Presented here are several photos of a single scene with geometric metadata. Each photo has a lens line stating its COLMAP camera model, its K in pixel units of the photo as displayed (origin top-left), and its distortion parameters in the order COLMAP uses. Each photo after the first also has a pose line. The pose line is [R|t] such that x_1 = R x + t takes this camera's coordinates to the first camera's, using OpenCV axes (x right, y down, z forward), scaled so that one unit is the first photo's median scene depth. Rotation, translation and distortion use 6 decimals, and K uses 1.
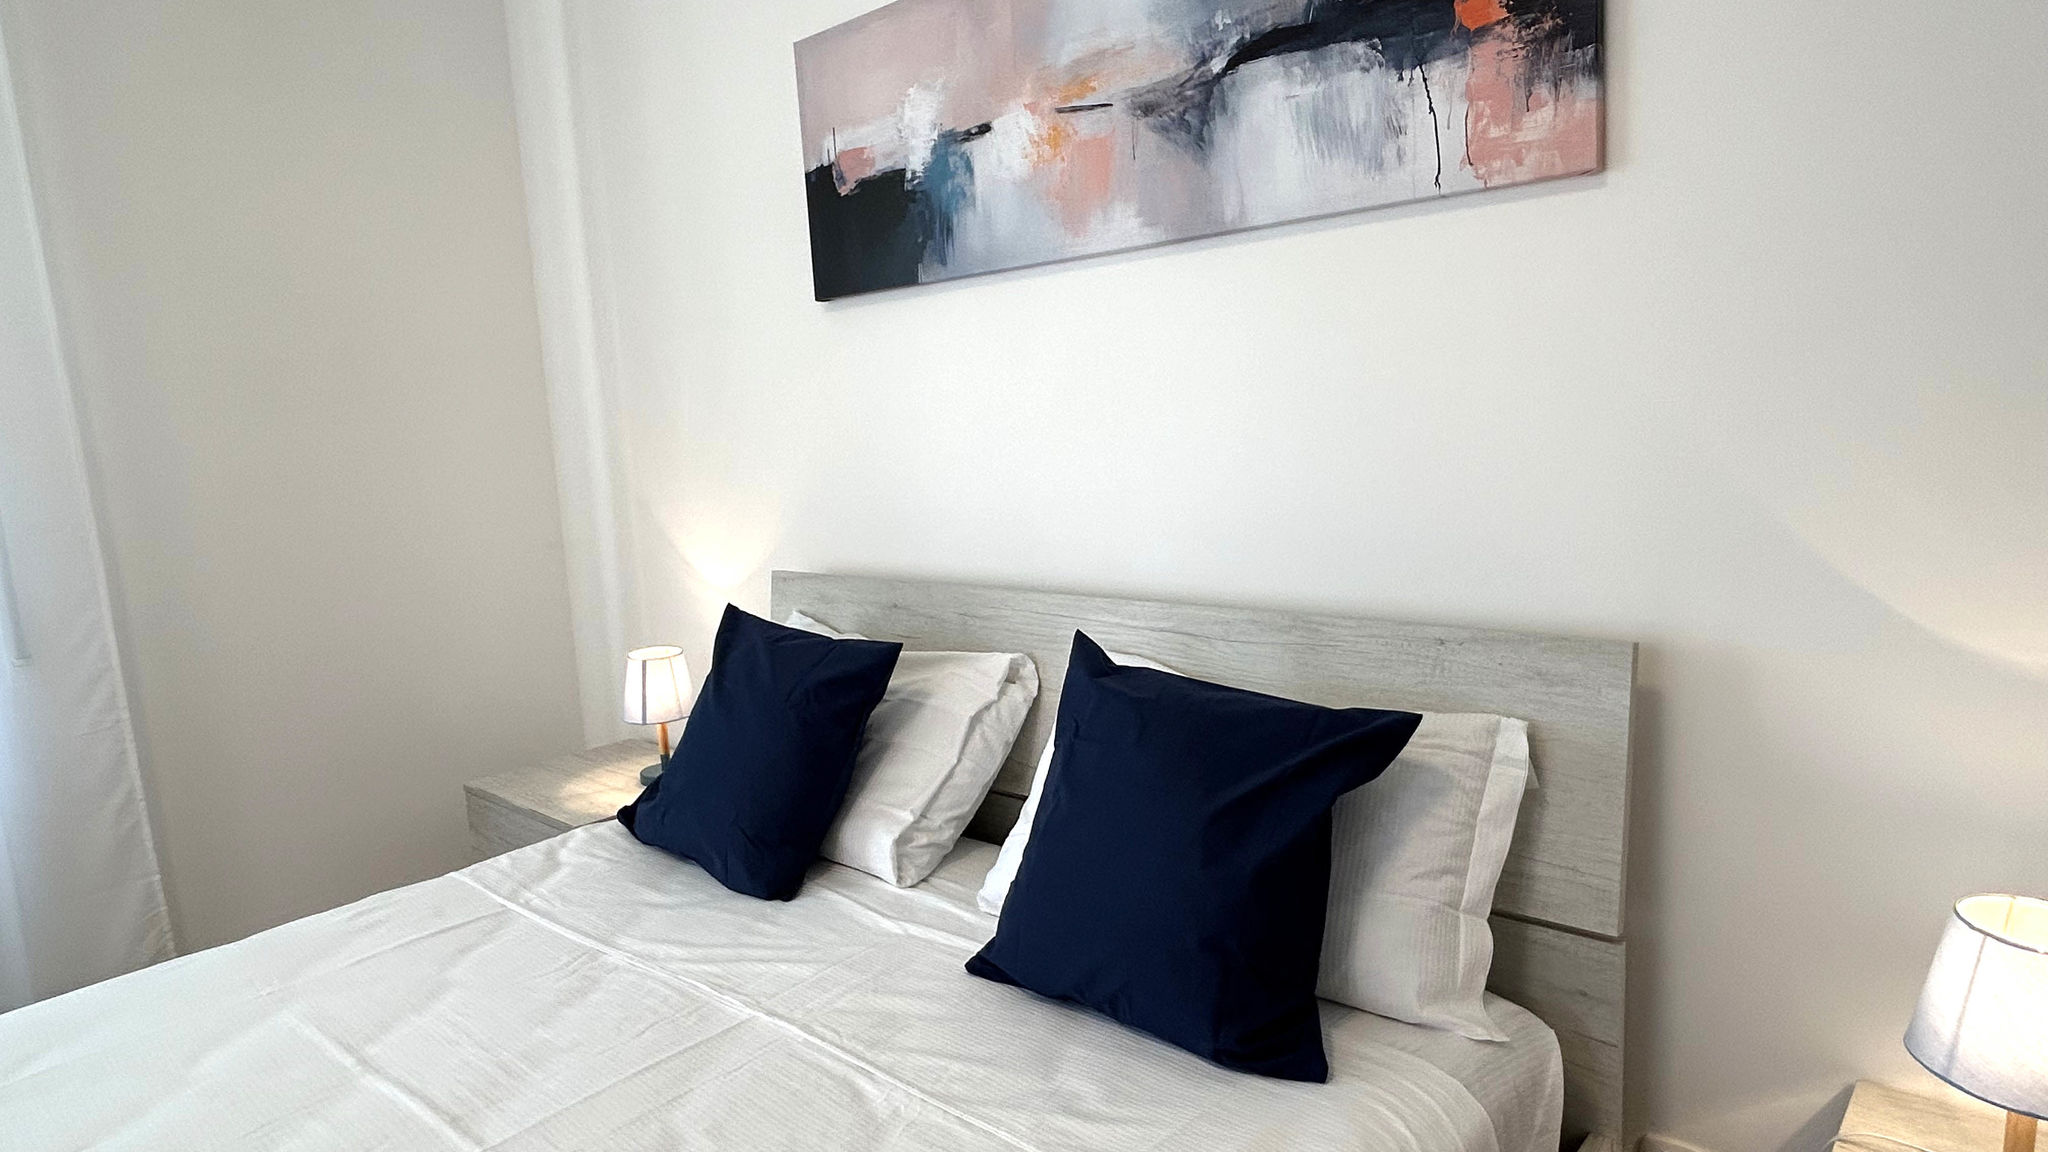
lens RADIAL K [[1188.1, 0, 1026.8], [0, 1188.1, 572.6], [0, 0, 1]] dist [-0.003323, 0.001589]
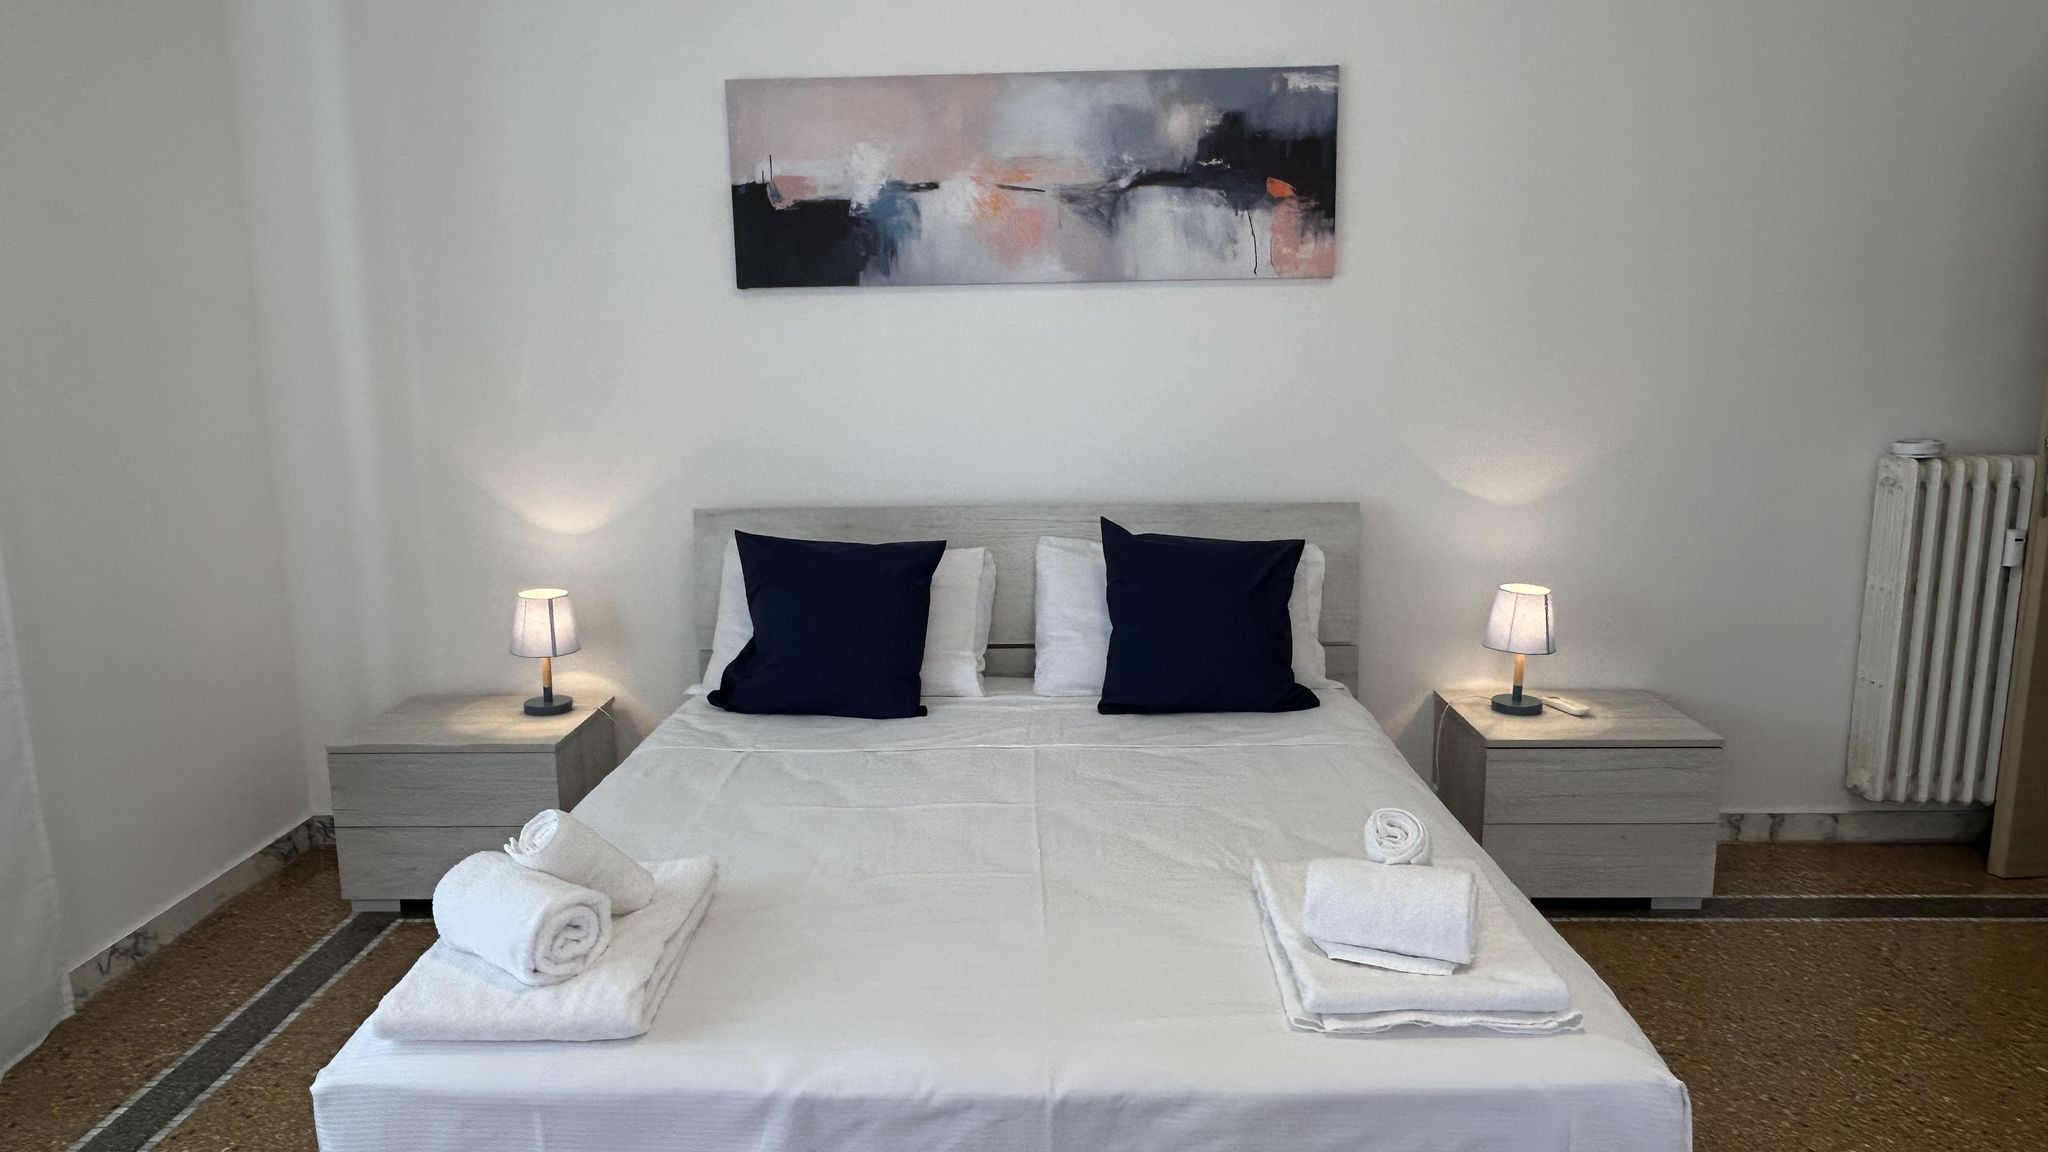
lens RADIAL K [[1363.1, 0, 1012.9], [0, 1363.1, 577.6], [0, 0, 1]] dist [0.002133, -0.007926]
pose [[0.757507, -0.068216, 0.649253, -1.230092], [0.062170, 0.997544, 0.032274, 0.060690], [-0.649860, 0.015916, 0.759888, -0.359056]]
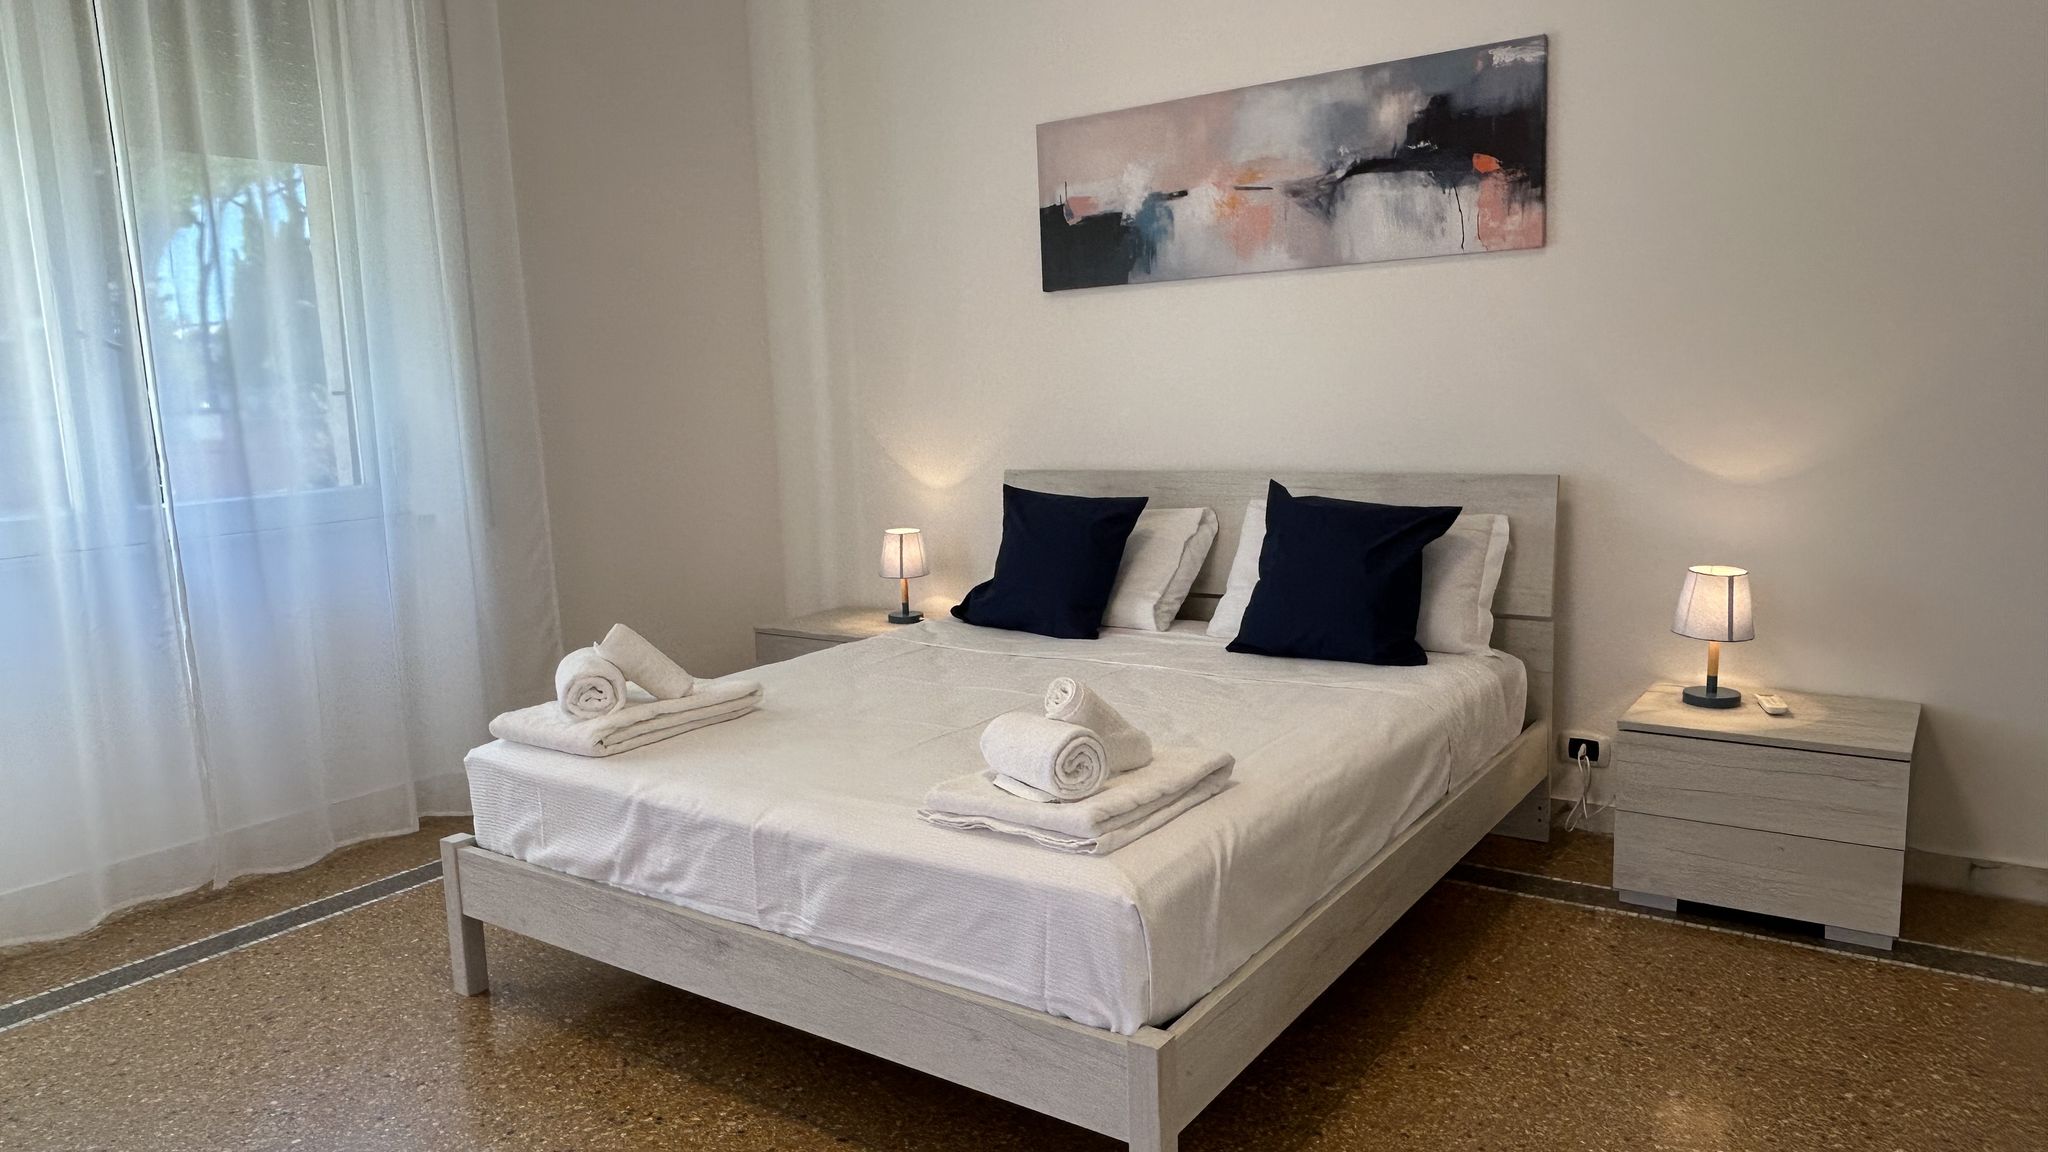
lens RADIAL K [[1363.1, 0, 1007.0], [0, 1363.1, 580.8], [0, 0, 1]] dist [0.002133, -0.007926]
pose [[0.994377, -0.000383, 0.105895, -0.558451], [0.000030, 0.999994, 0.003341, 0.188210], [-0.105895, -0.003319, 0.994372, -1.012370]]
